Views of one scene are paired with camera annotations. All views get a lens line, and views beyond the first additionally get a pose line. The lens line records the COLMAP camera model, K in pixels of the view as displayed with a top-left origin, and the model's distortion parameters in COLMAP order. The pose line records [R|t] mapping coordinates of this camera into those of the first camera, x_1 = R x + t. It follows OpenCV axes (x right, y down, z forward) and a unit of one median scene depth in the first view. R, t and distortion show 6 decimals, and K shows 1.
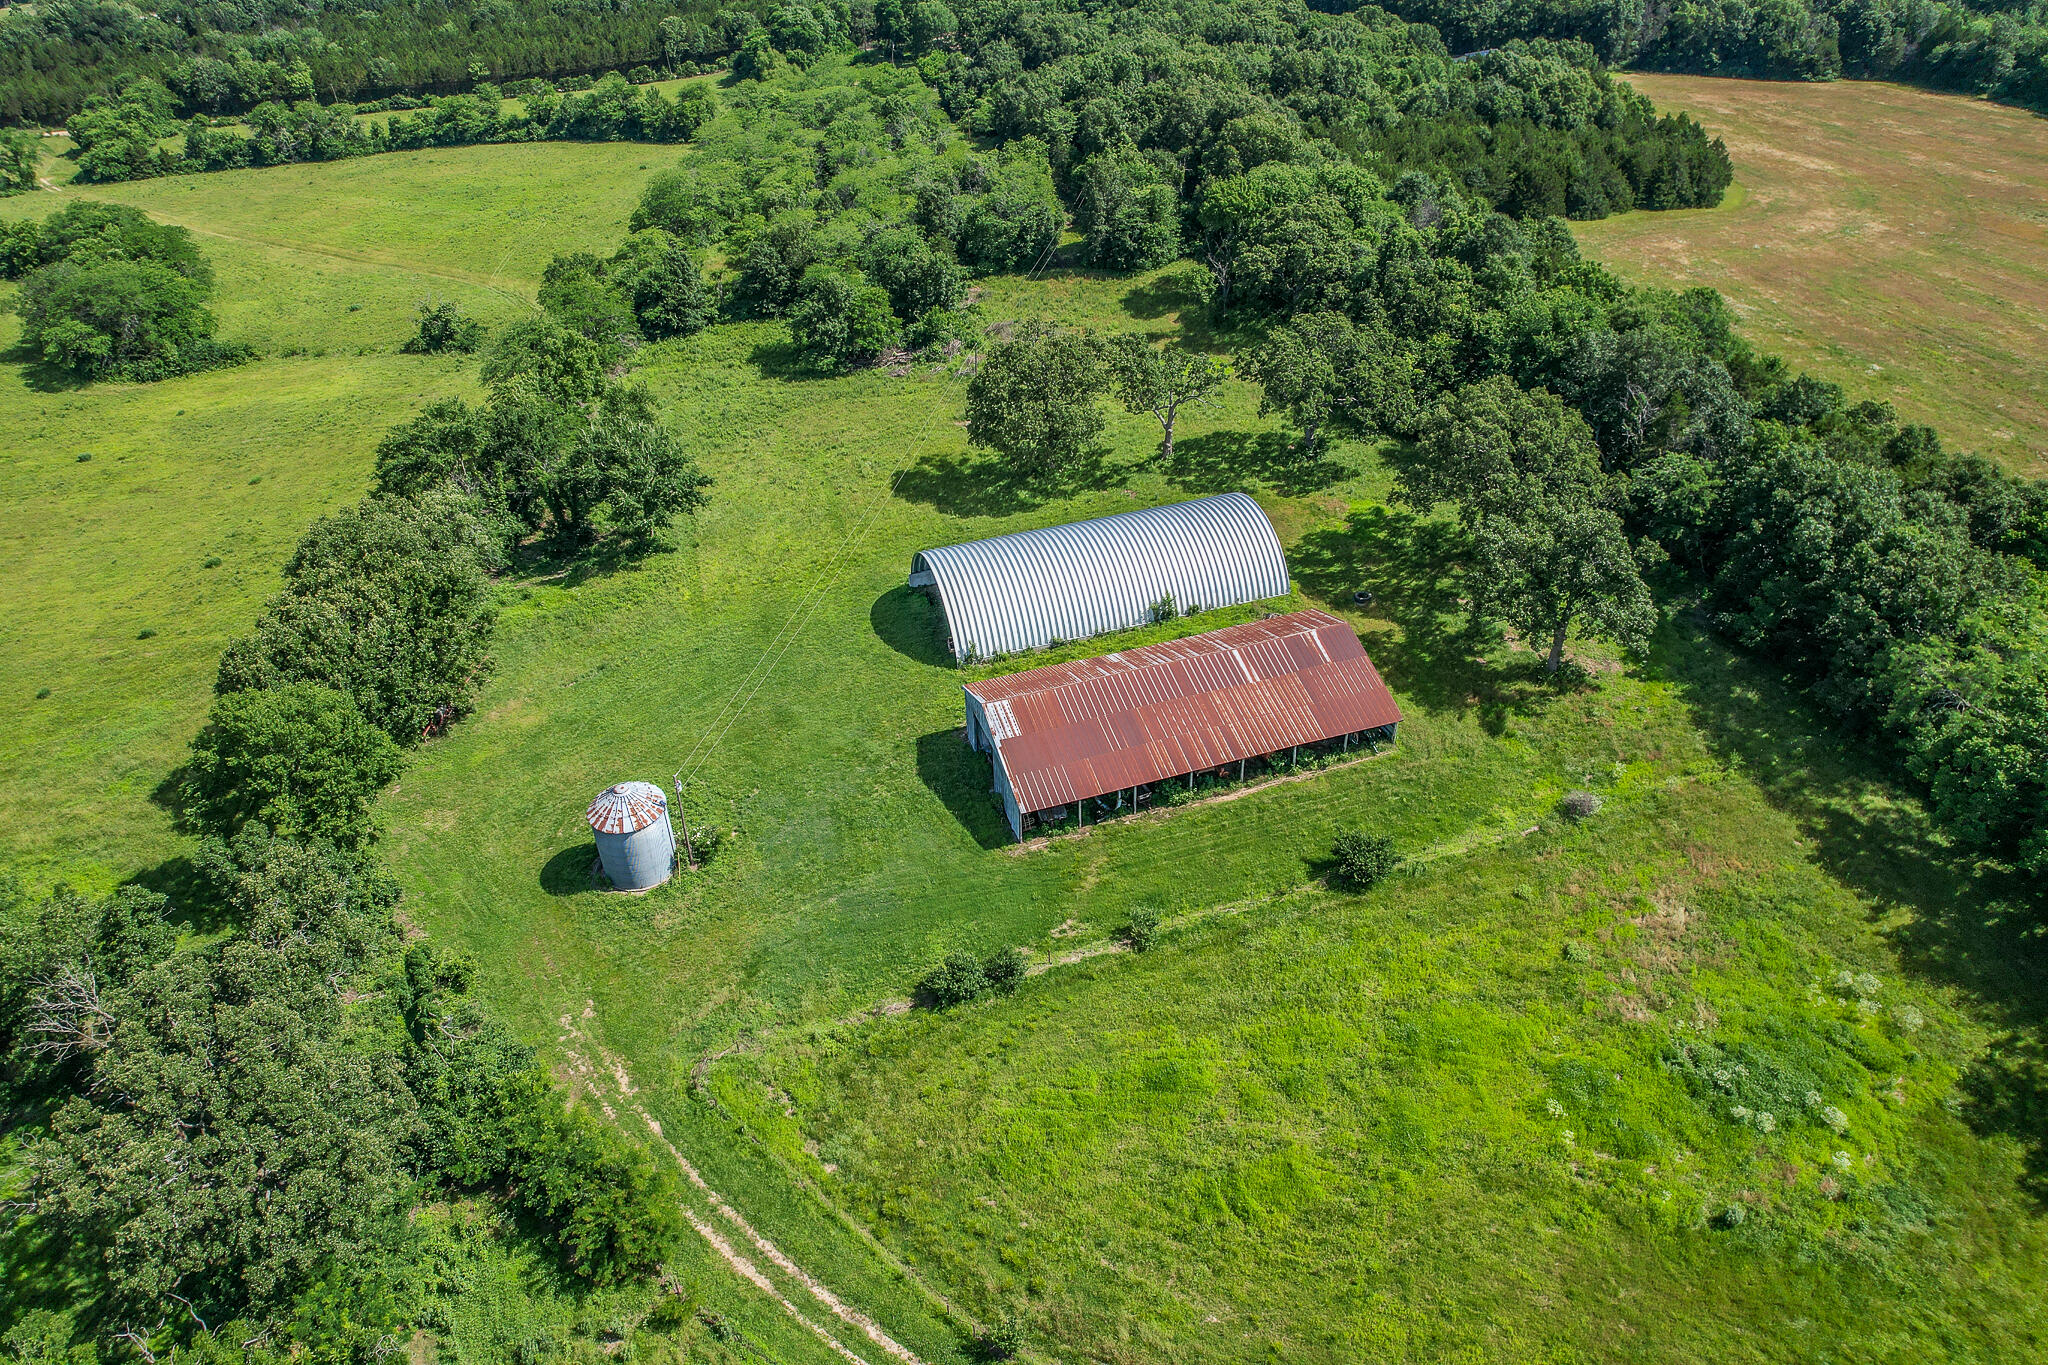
lens RADIAL K [[1308.9, 0, 1016.3], [0, 1308.9, 684.0], [0, 0, 1]] dist [-0.082076, 0.064657]
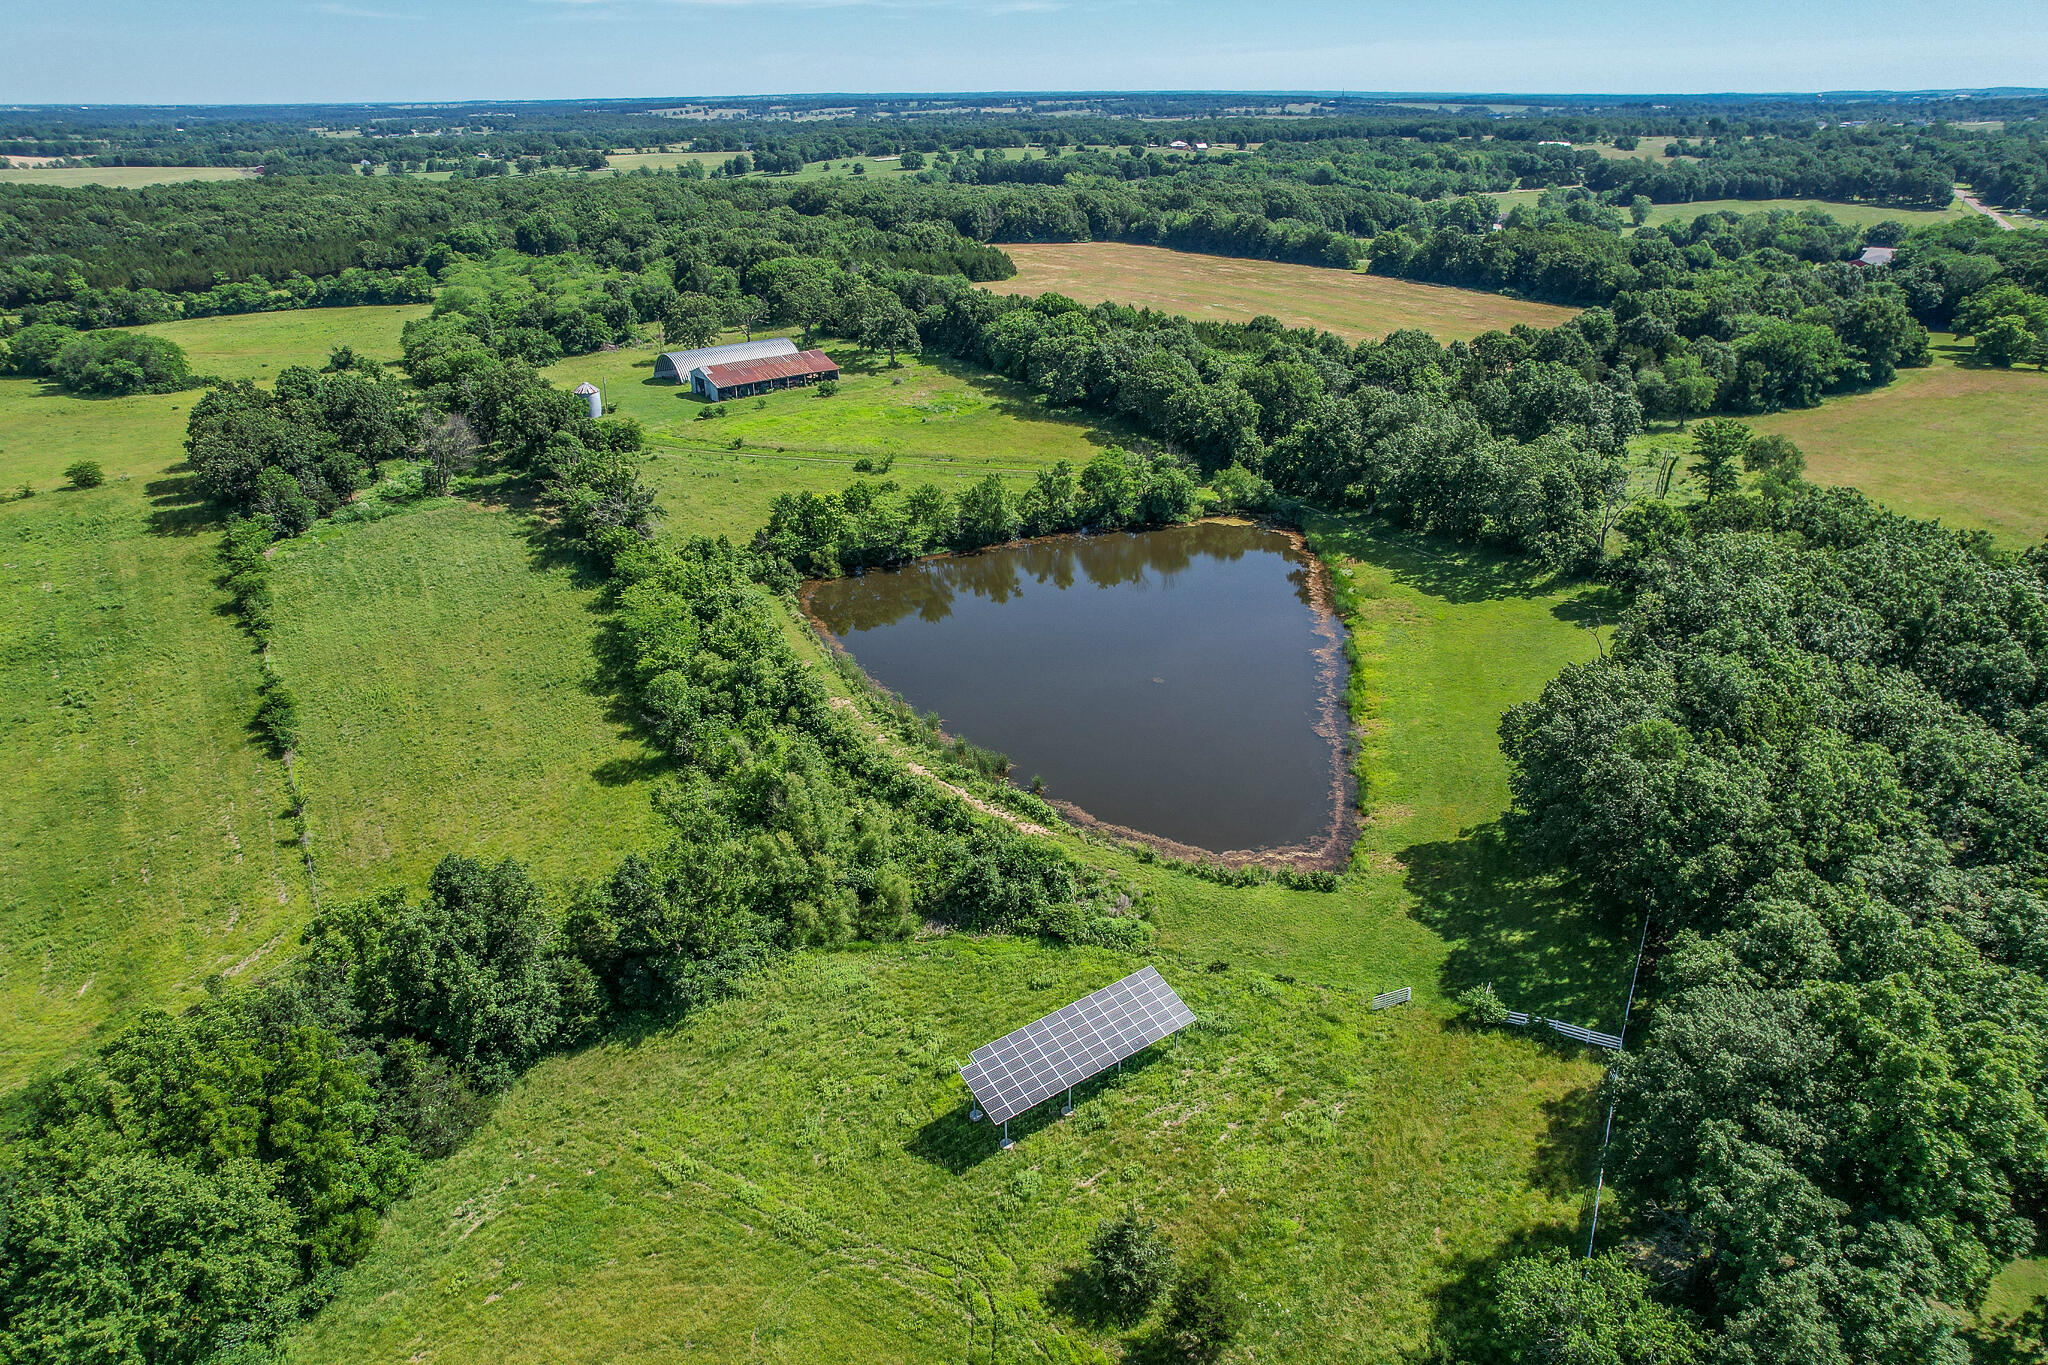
lens RADIAL K [[1308.9, 0, 1016.3], [0, 1308.9, 684.0], [0, 0, 1]] dist [-0.082076, 0.064657]
pose [[0.943963, -0.120955, 0.307089, -0.140269], [0.176884, 0.970925, -0.161298, 0.551853], [-0.278650, 0.206579, 0.937912, -0.763618]]
